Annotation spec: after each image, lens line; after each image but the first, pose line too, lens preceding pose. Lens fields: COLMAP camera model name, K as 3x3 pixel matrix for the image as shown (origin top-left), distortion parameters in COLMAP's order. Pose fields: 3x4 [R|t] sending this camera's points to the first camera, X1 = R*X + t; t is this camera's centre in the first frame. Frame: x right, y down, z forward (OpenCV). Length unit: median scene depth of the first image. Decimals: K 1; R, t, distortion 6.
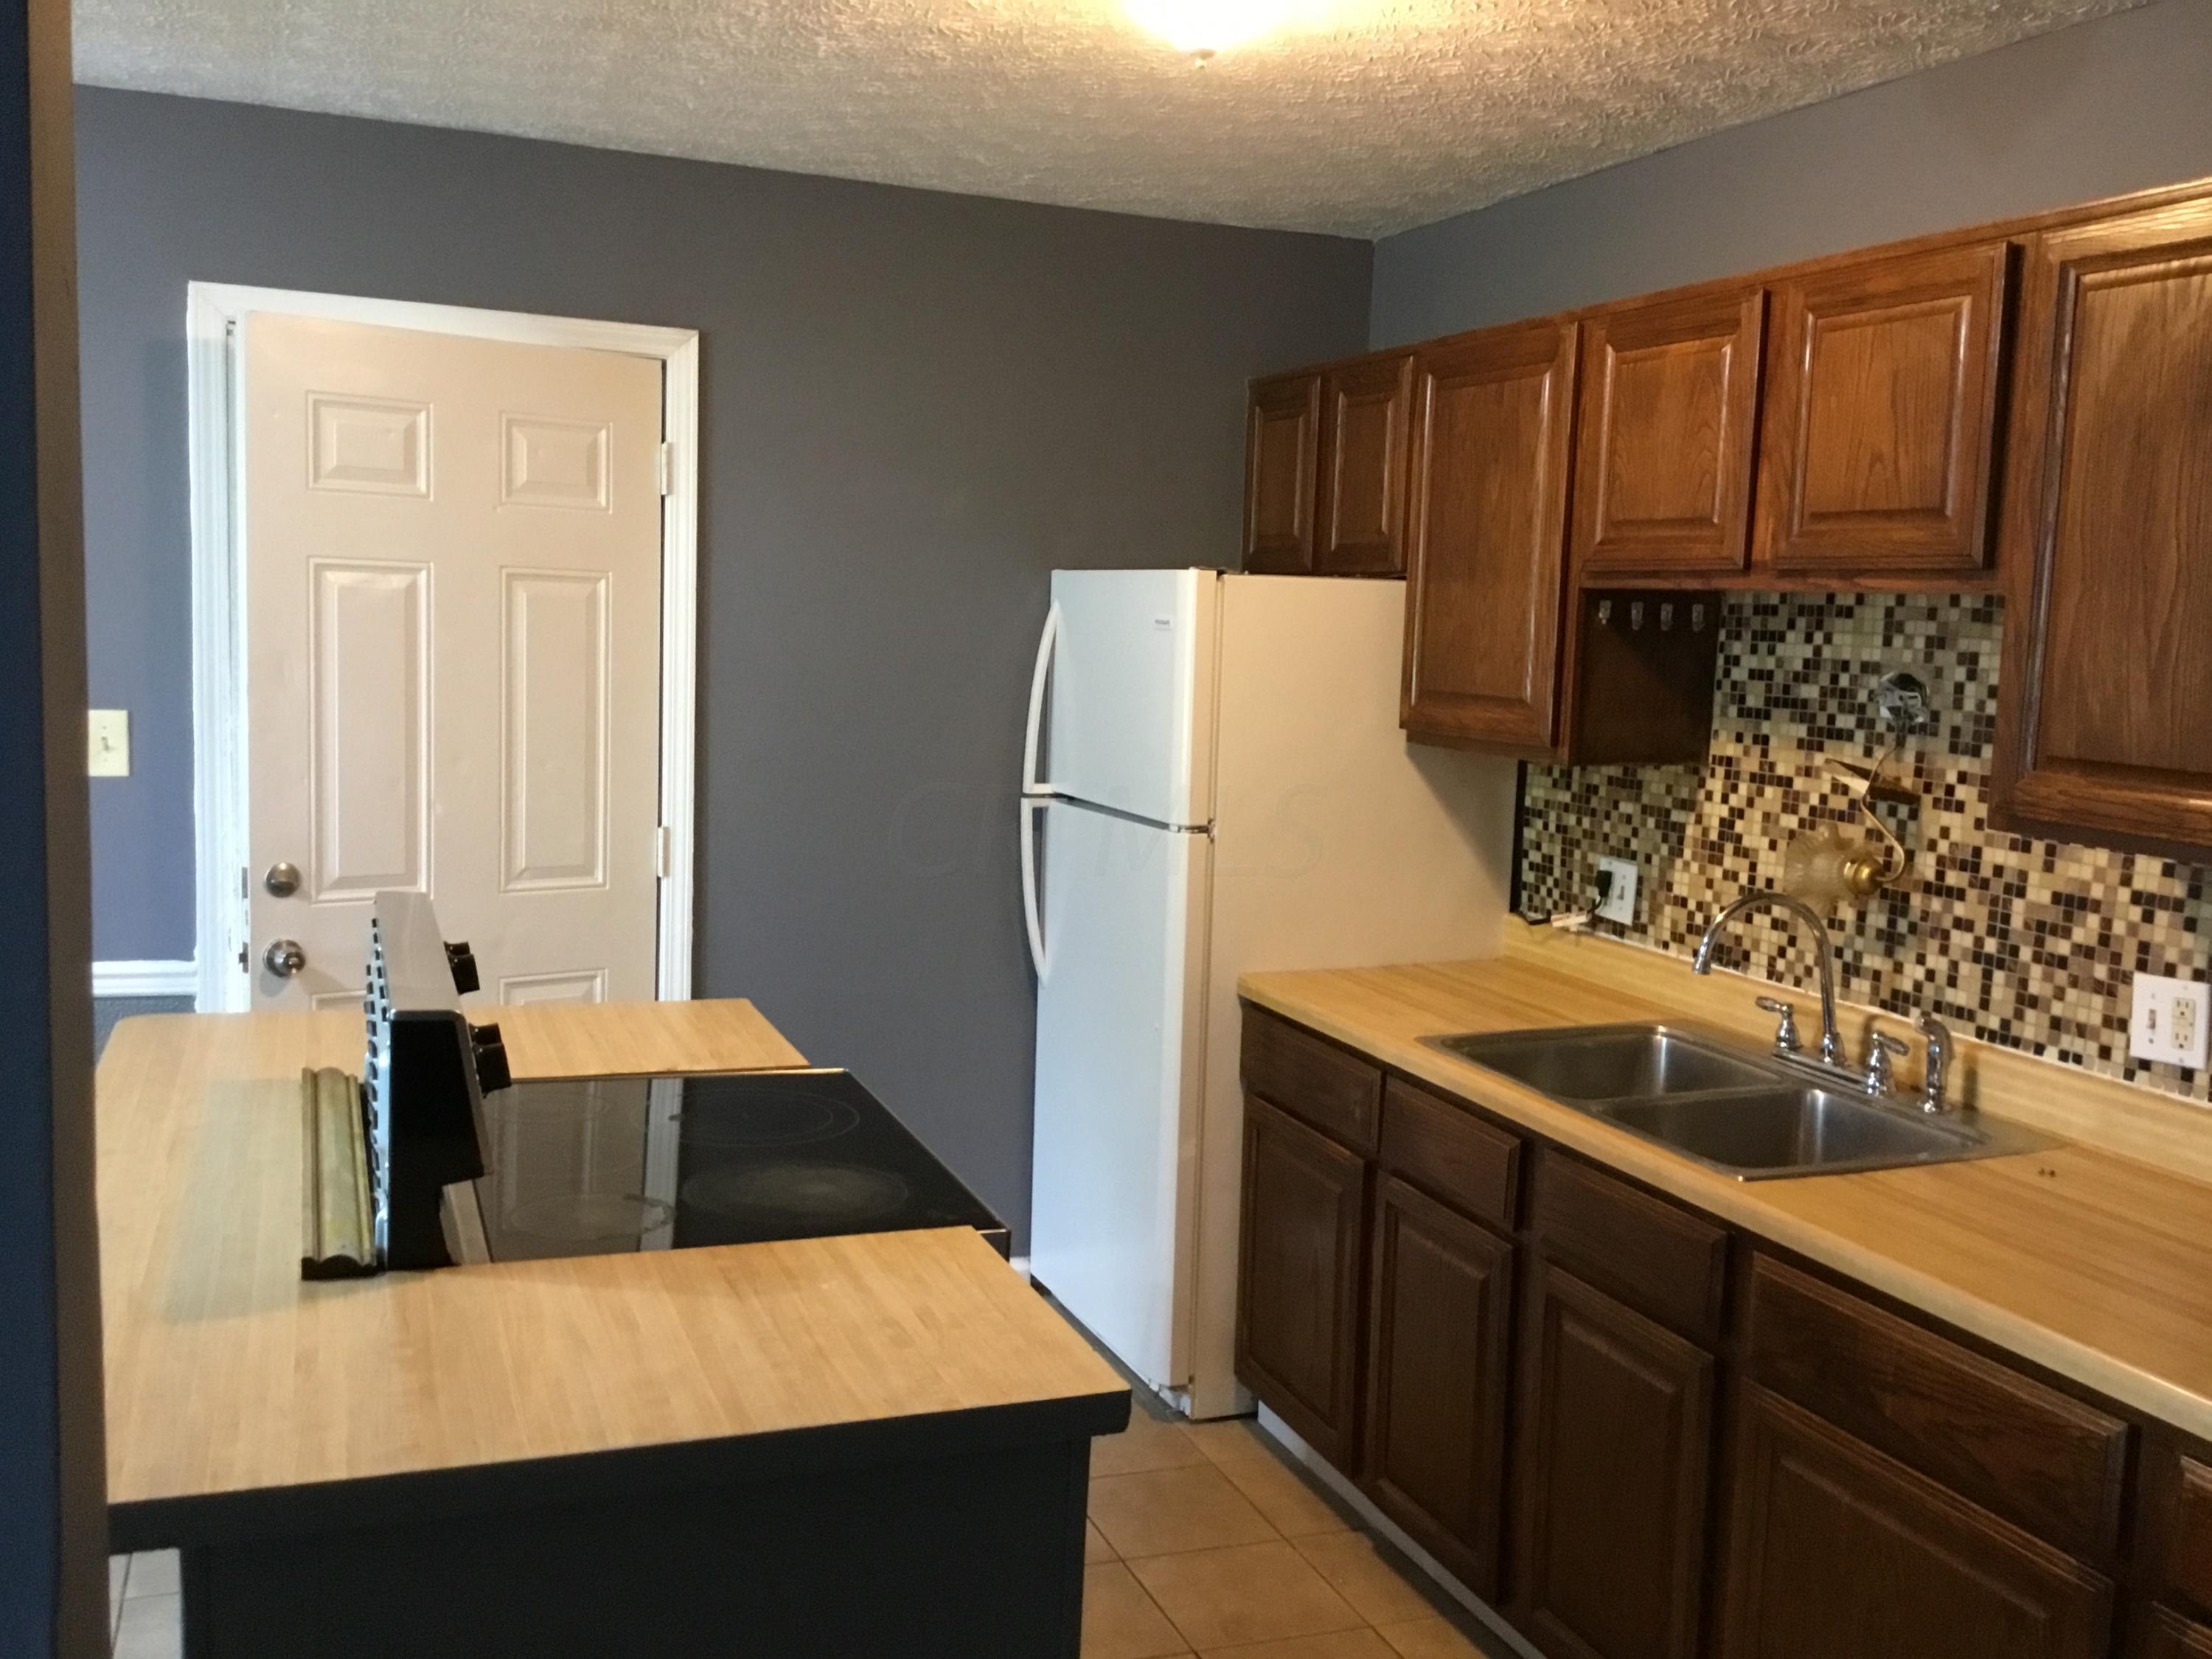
lens RADIAL K [[2001.5, 0, 1106.0], [0, 2001.5, 829.5], [0, 0, 1]] dist [0.031519, -0.015806]
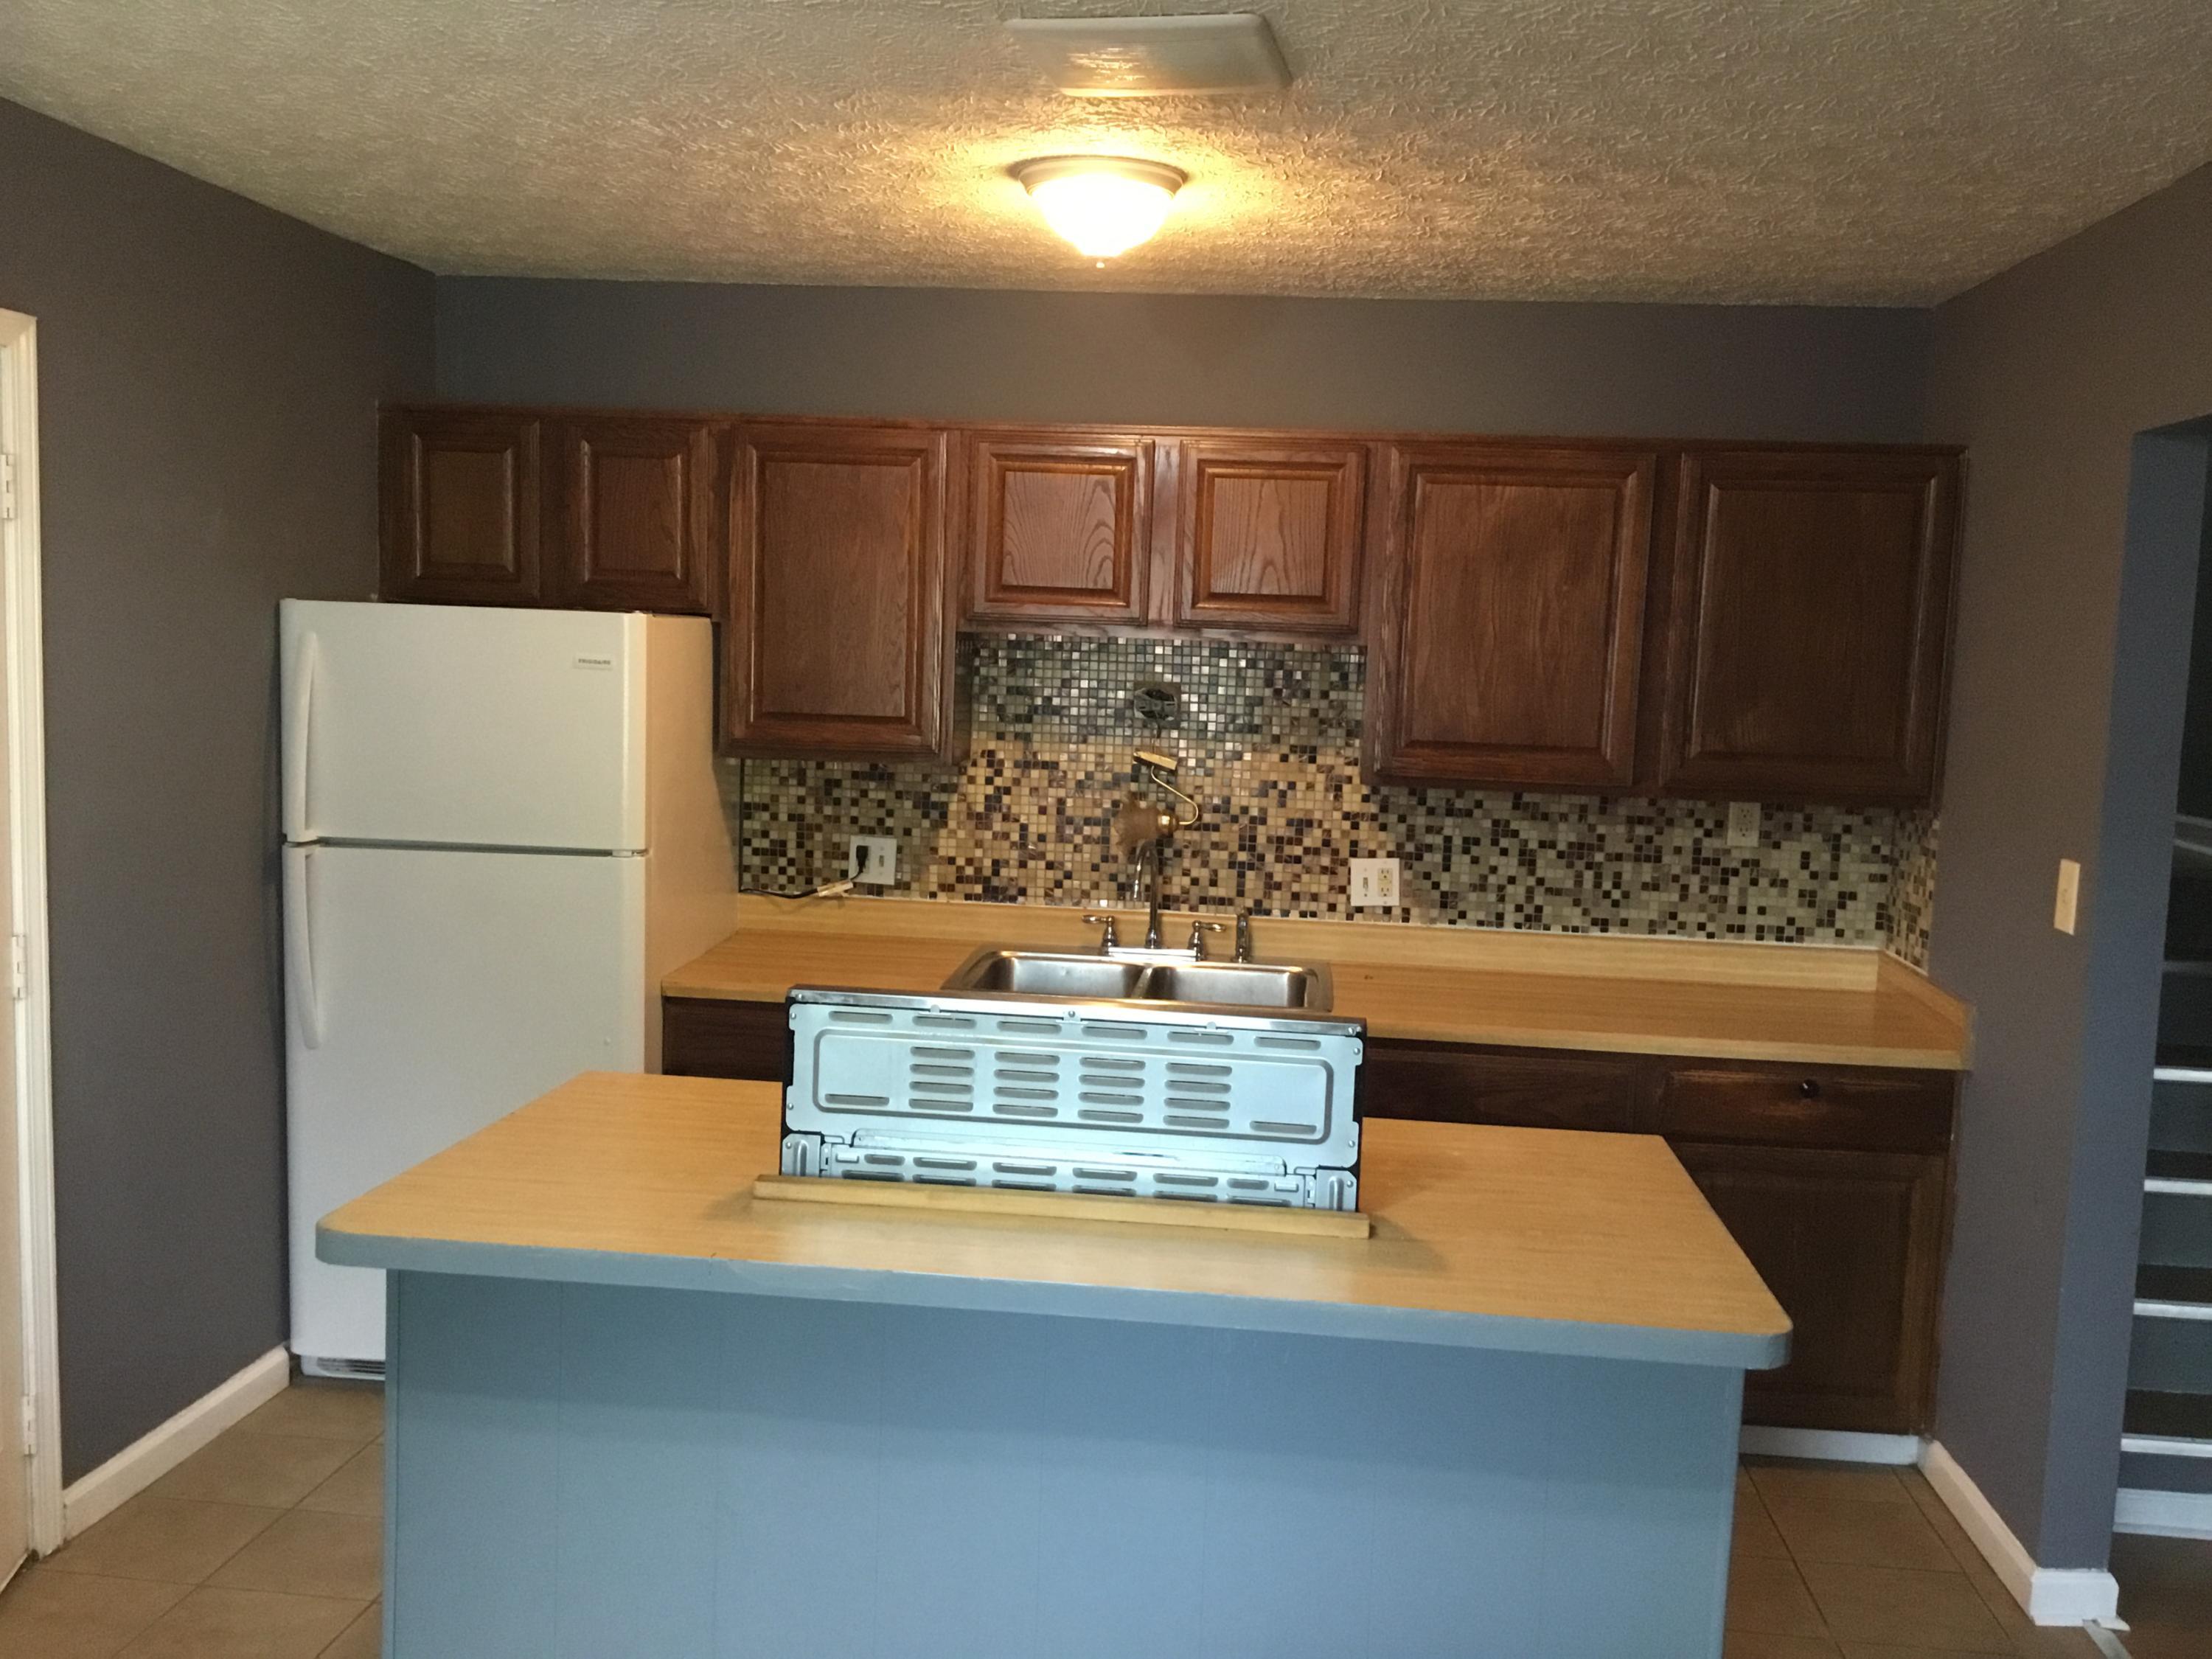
lens RADIAL K [[2001.5, 0, 1106.0], [0, 2001.5, 829.5], [0, 0, 1]] dist [0.031519, -0.015806]
pose [[0.465558, -0.110081, 0.878145, -0.945160], [0.081480, 0.993352, 0.081325, -0.095807], [-0.881259, 0.033690, 0.471432, 0.310722]]
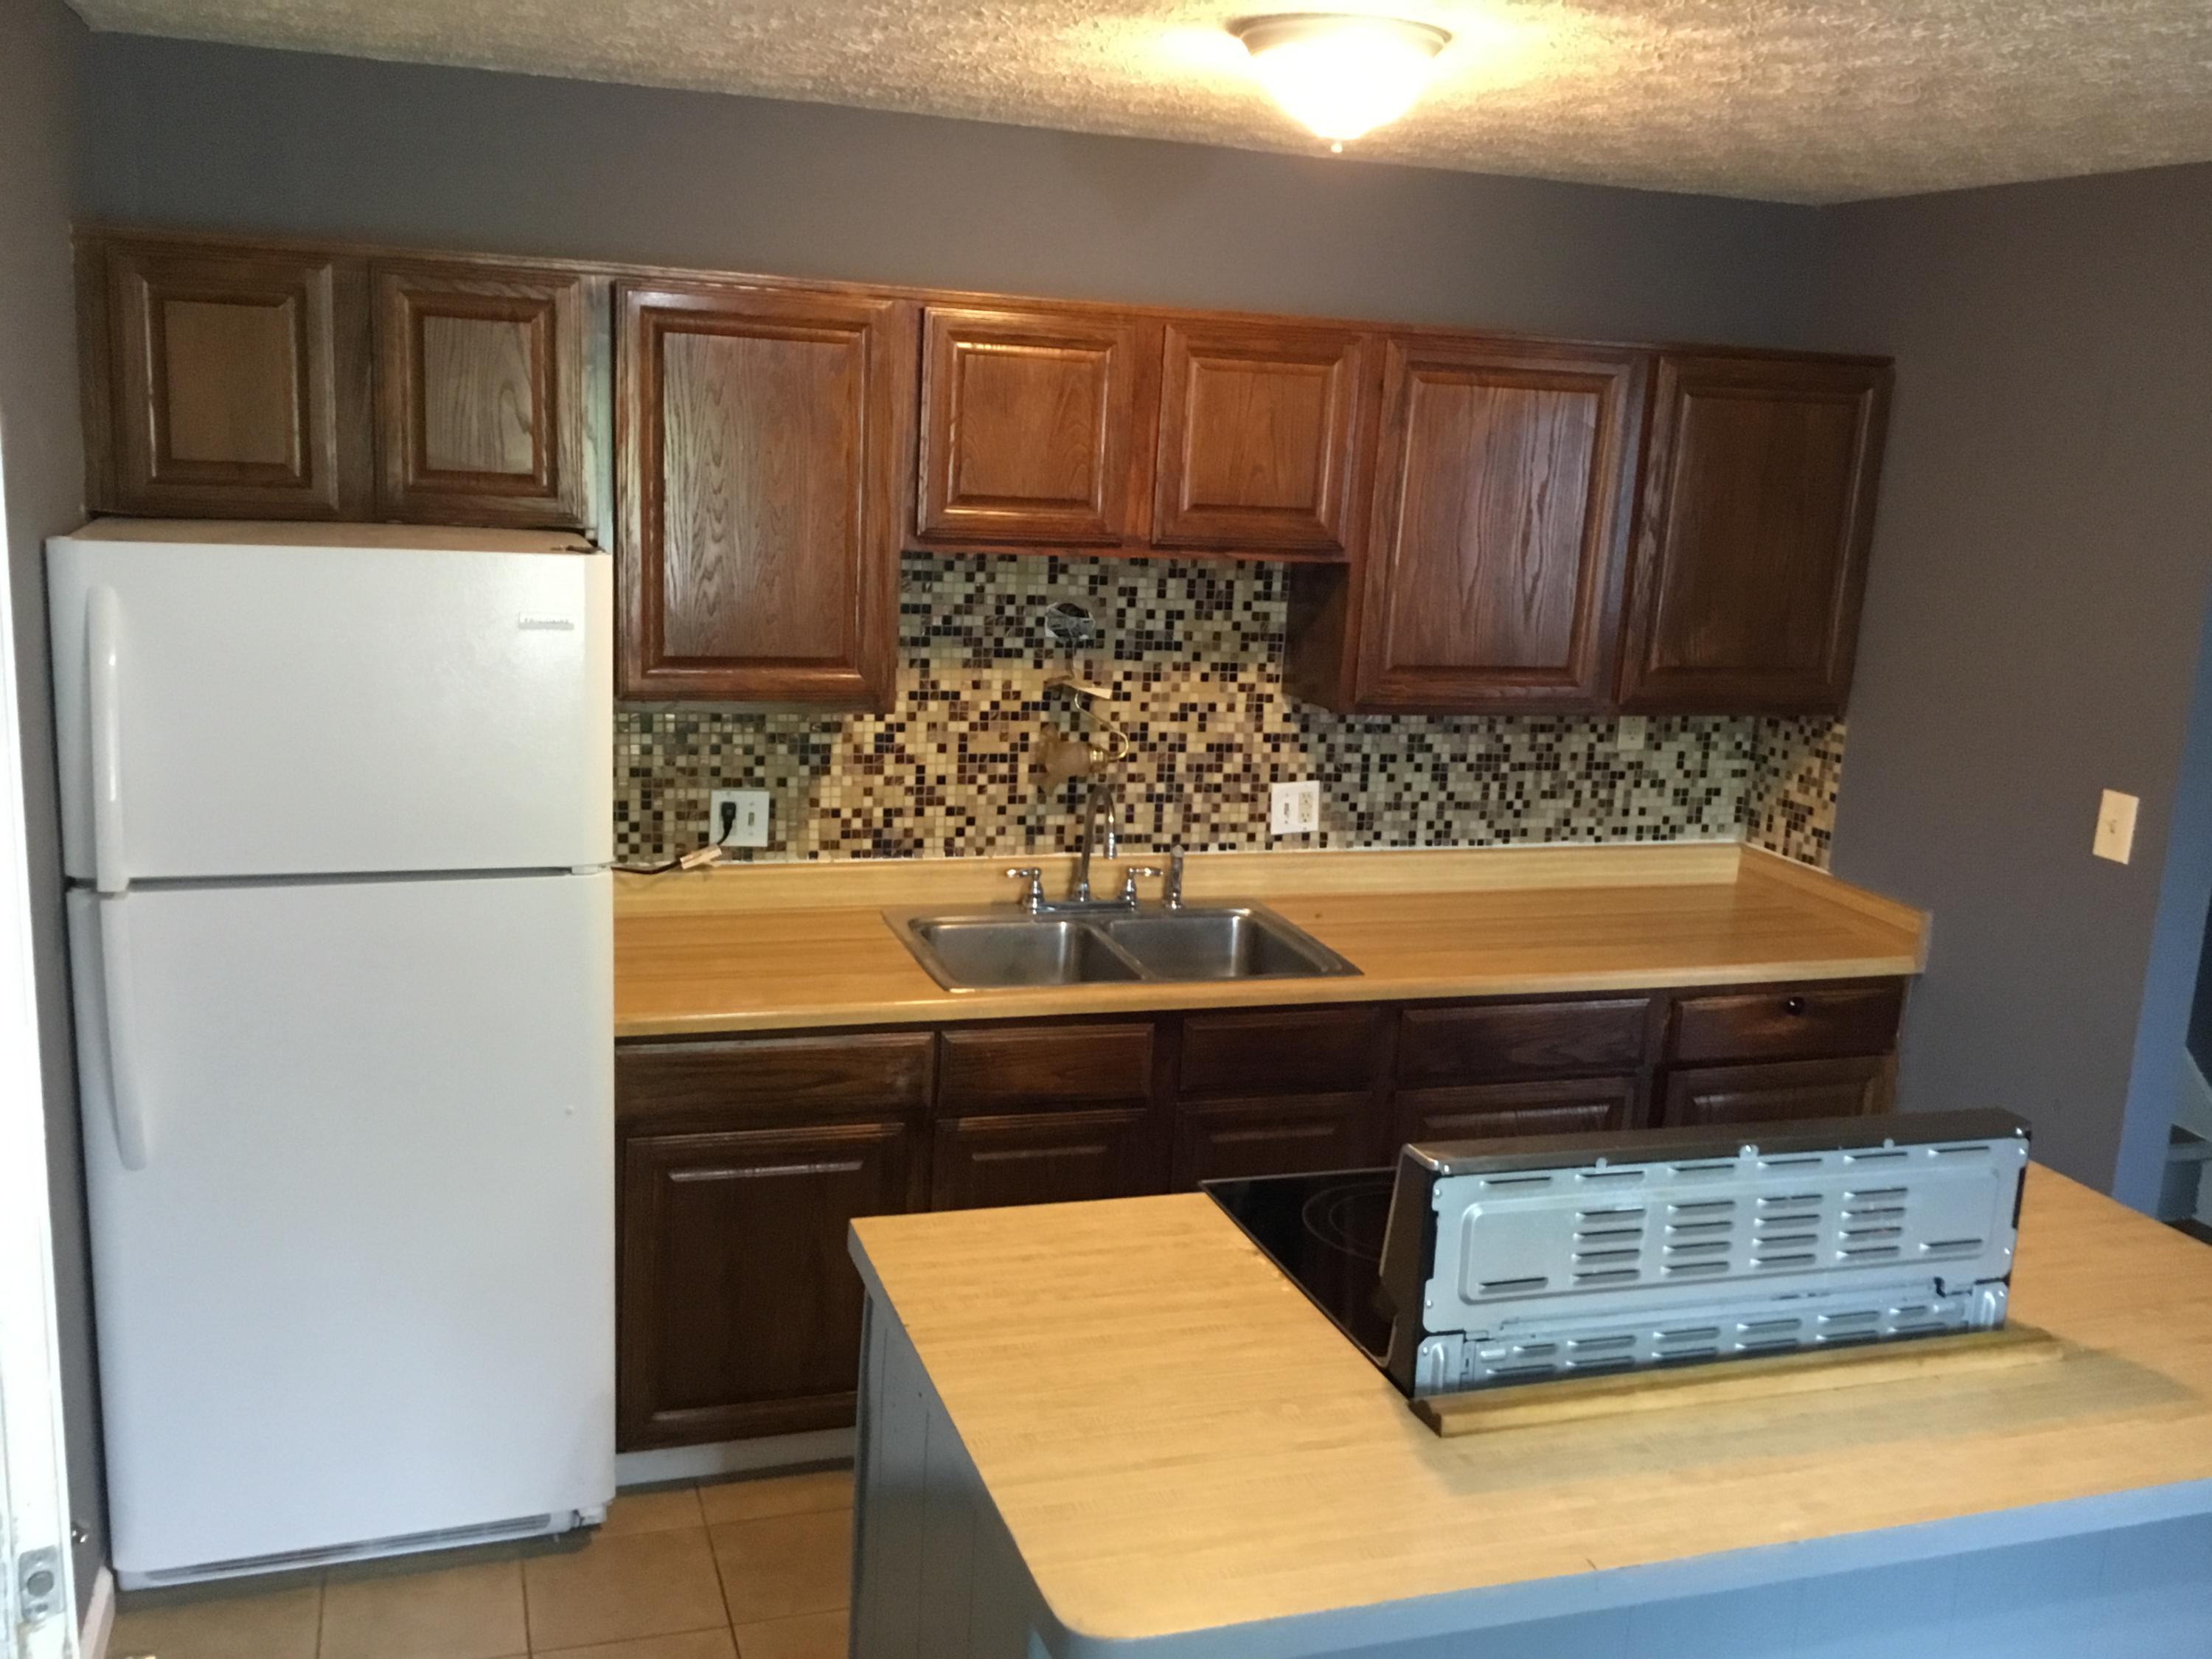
lens RADIAL K [[1991.4, 0, 1106.0], [0, 1991.4, 829.5], [0, 0, 1]] dist [0.064381, -0.001728]
pose [[0.049427, -0.238945, 0.969774, -0.891553], [0.061530, 0.969845, 0.235826, -0.235634], [-0.996881, 0.048014, 0.062639, 0.877476]]
